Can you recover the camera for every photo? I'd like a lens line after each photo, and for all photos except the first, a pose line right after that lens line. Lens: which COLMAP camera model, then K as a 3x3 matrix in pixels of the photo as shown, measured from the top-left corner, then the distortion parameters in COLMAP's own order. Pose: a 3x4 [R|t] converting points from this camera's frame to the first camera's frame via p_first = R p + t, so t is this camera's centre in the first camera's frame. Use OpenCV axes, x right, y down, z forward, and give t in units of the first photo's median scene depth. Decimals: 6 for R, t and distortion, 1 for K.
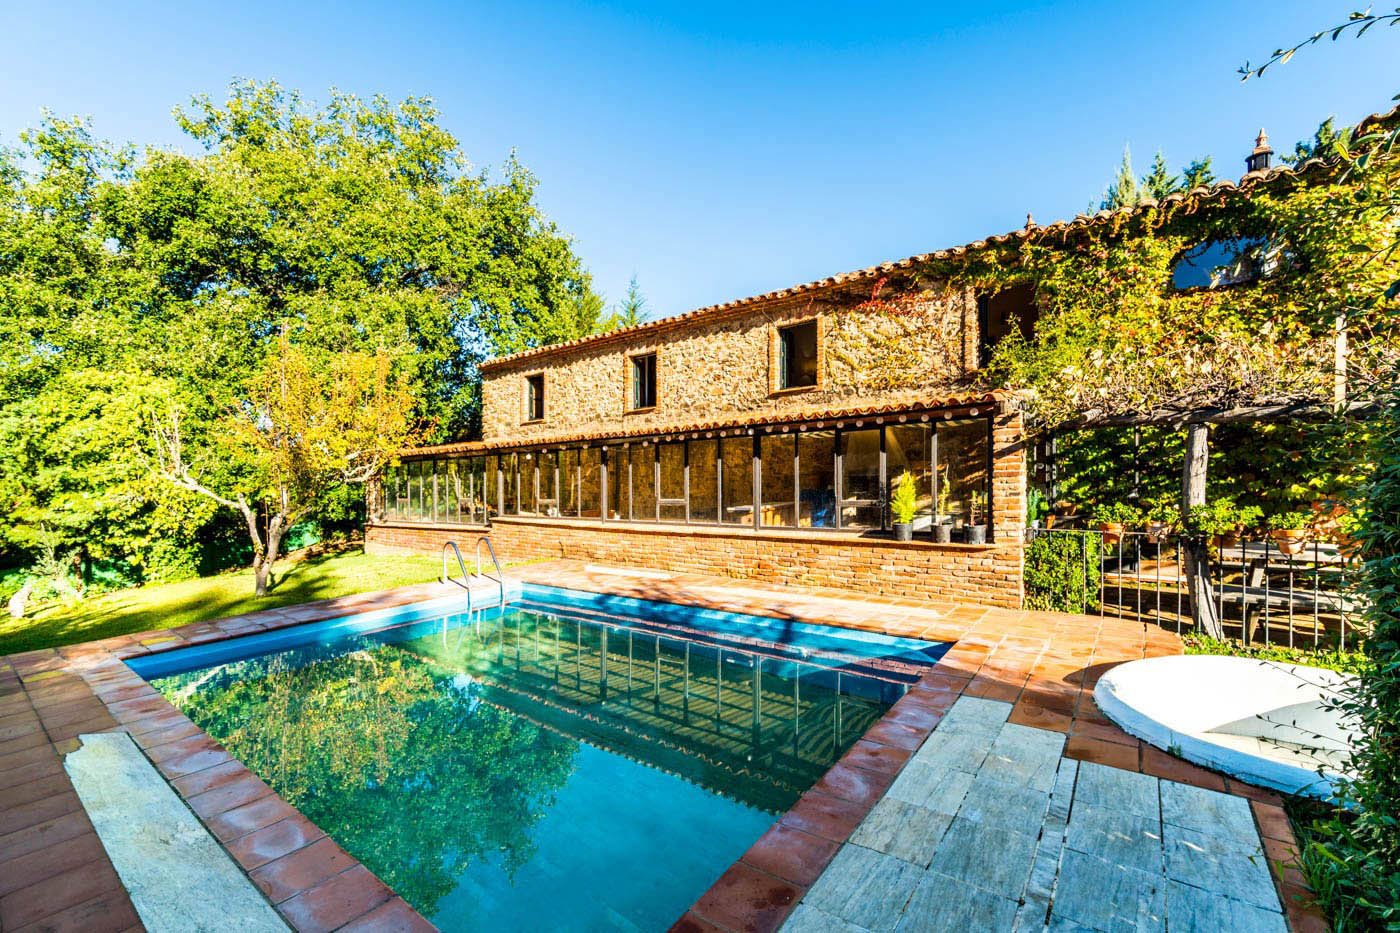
lens RADIAL K [[587.7, 0, 700.0], [0, 587.7, 466.5], [0, 0, 1]] dist [-0.011225, 0.000070]
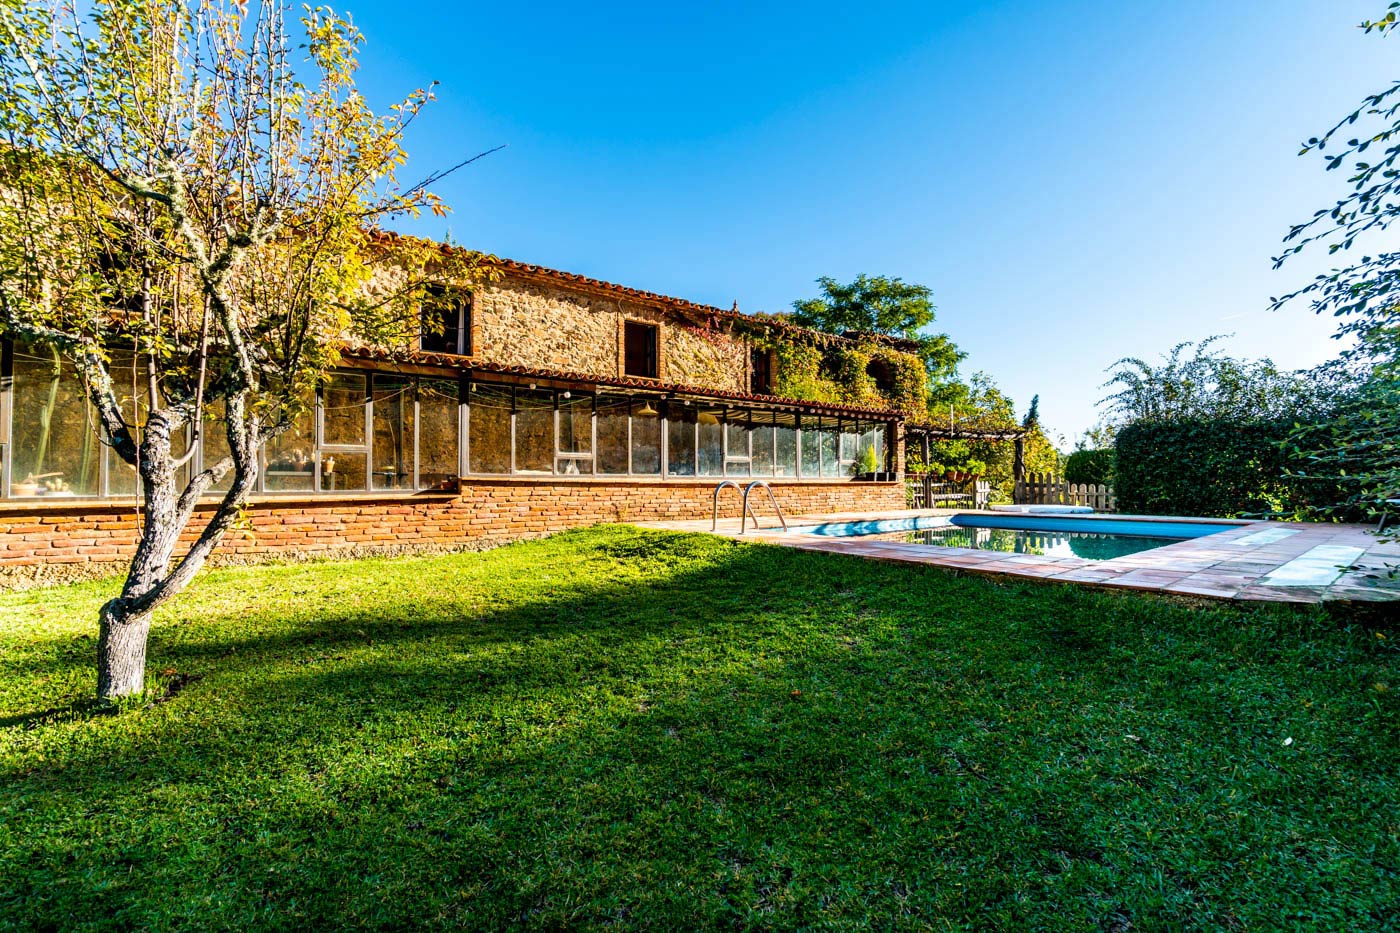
lens RADIAL K [[603.6, 0, 690.3], [0, 603.6, 482.7], [0, 0, 1]] dist [-0.008465, 0.000516]
pose [[0.243744, 0.039793, 0.969023, -1.017211], [-0.008640, 0.999207, -0.038859, 0.127423], [-0.969801, 0.001099, 0.243894, 0.647567]]
